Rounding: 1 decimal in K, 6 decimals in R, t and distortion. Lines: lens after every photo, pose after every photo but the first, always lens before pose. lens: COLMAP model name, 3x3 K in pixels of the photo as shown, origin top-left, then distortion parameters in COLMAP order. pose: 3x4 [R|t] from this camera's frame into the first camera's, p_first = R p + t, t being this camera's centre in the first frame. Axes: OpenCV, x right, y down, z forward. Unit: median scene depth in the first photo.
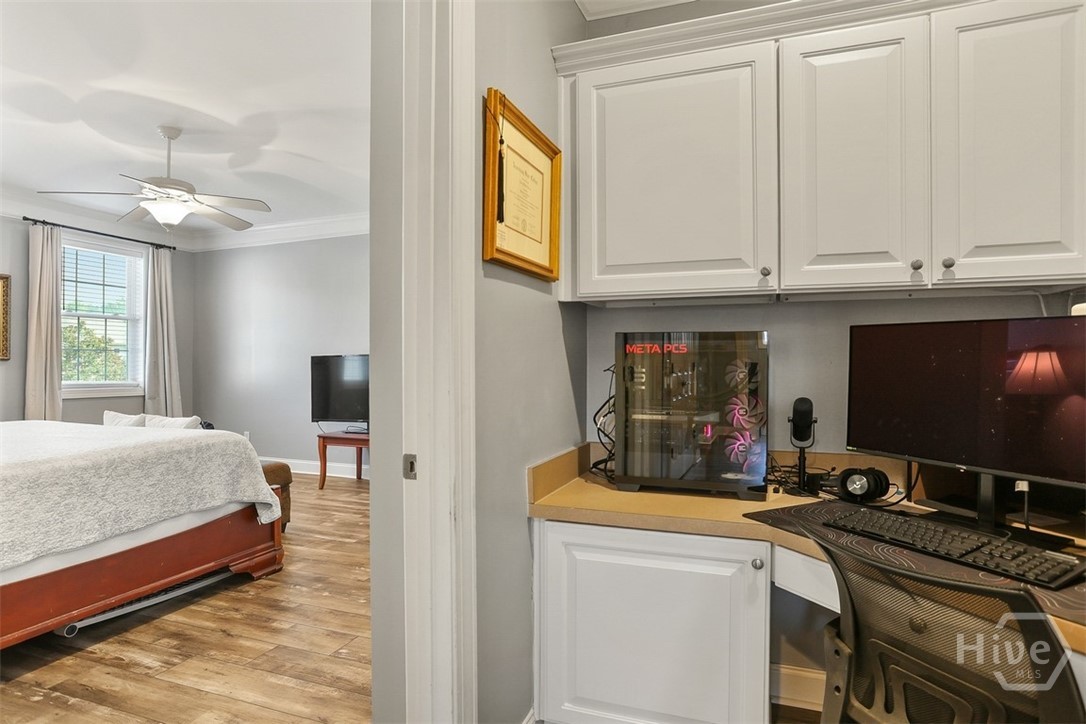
lens RADIAL K [[601.5, 0, 594.3], [0, 601.5, 365.2], [0, 0, 1]] dist [-0.041988, 0.019548]
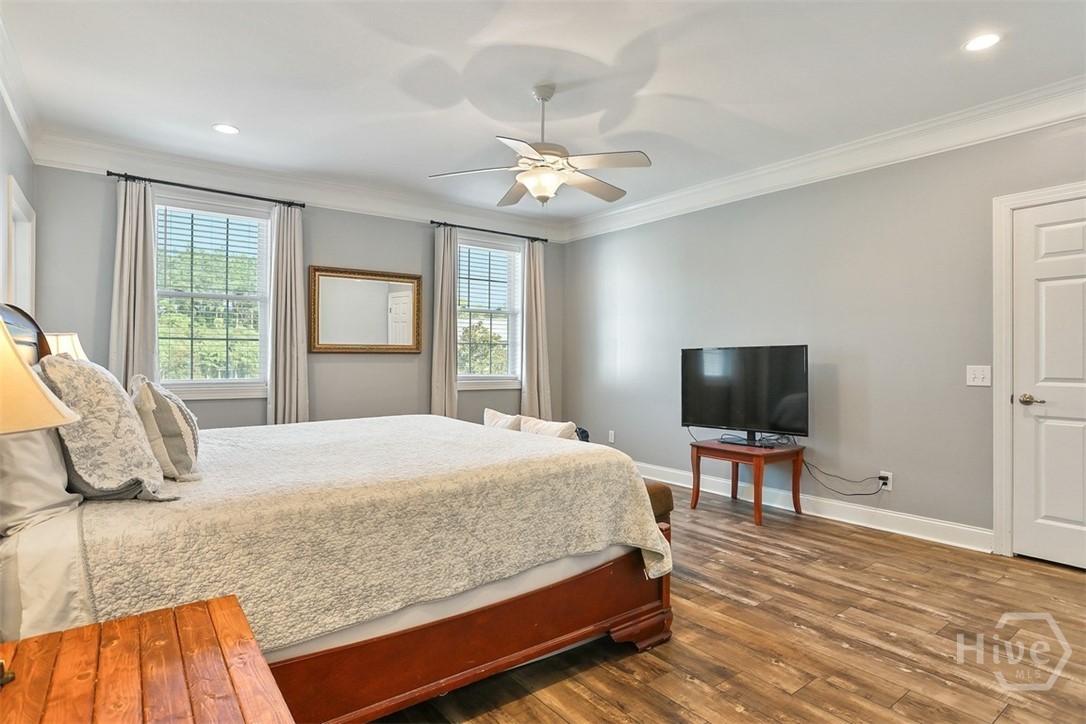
lens RADIAL K [[601.5, 0, 541.3], [0, 601.5, 364.2], [0, 0, 1]] dist [-0.041988, 0.019548]
pose [[0.813296, 0.008963, -0.581781, -0.226706], [-0.003771, 0.999942, 0.010134, -0.001738], [0.581838, -0.006049, 0.813283, 0.305883]]
